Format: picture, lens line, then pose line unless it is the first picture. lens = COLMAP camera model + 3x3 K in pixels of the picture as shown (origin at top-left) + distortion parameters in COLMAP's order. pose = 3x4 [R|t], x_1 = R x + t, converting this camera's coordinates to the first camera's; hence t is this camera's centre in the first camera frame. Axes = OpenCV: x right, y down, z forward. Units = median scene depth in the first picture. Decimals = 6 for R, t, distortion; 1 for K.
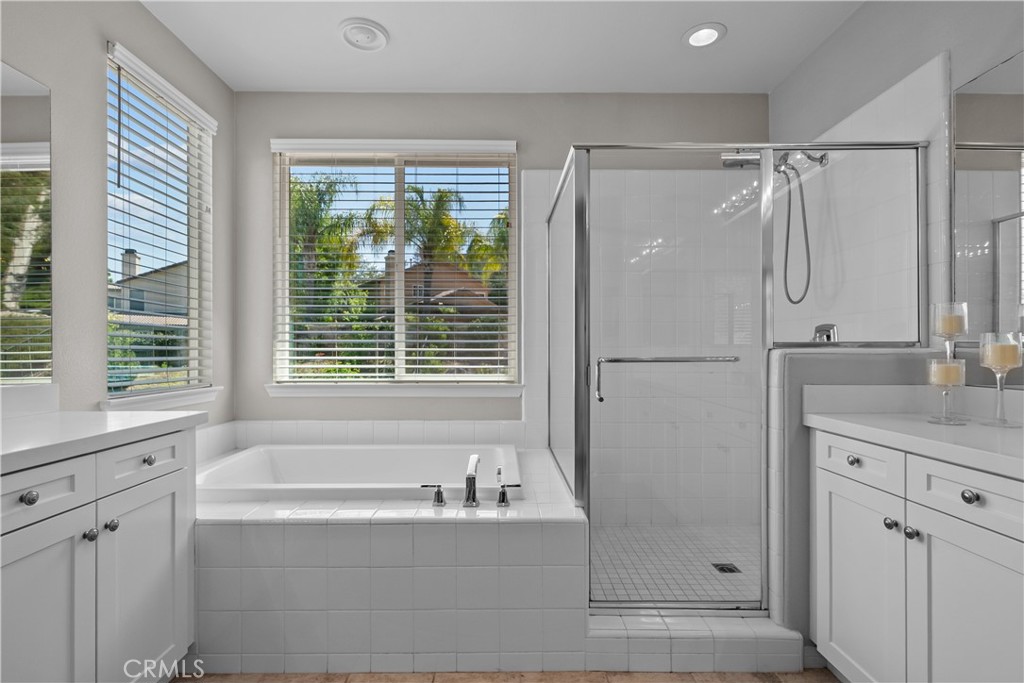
lens RADIAL K [[492.1, 0, 508.9], [0, 492.1, 350.0], [0, 0, 1]] dist [0.000822, 0.000204]
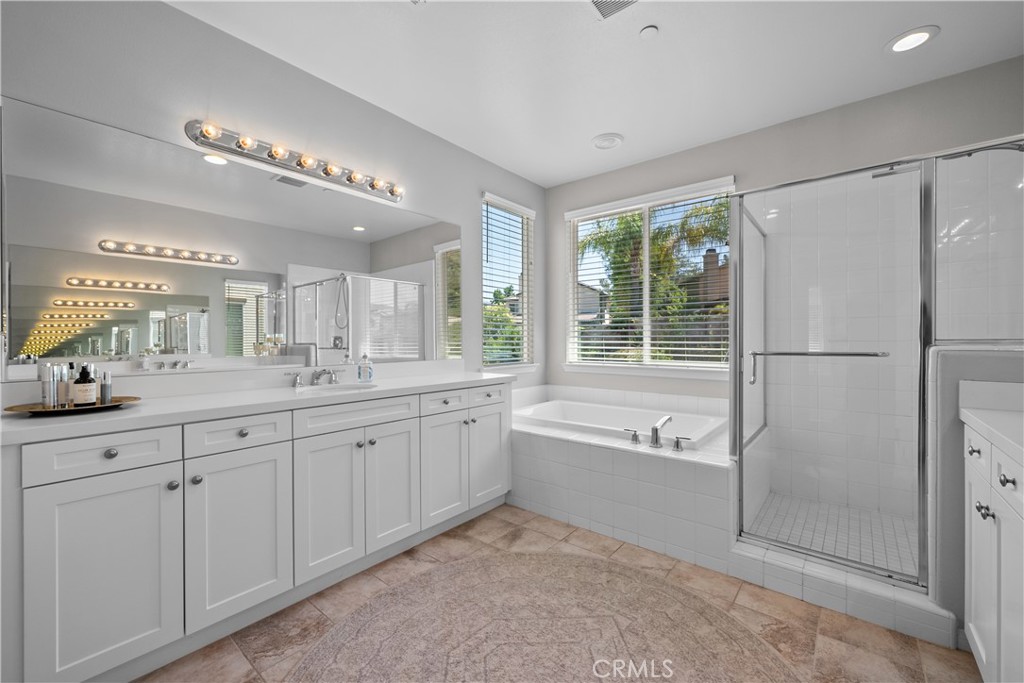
lens RADIAL K [[423.8, 0, 512.0], [0, 423.8, 341.5], [0, 0, 1]] dist [0.000560, -0.000007]
pose [[0.771134, 0.003239, -0.636664, 0.404621], [0.001141, 0.999978, 0.006469, -0.018235], [0.636671, -0.005715, 0.771114, -0.284237]]
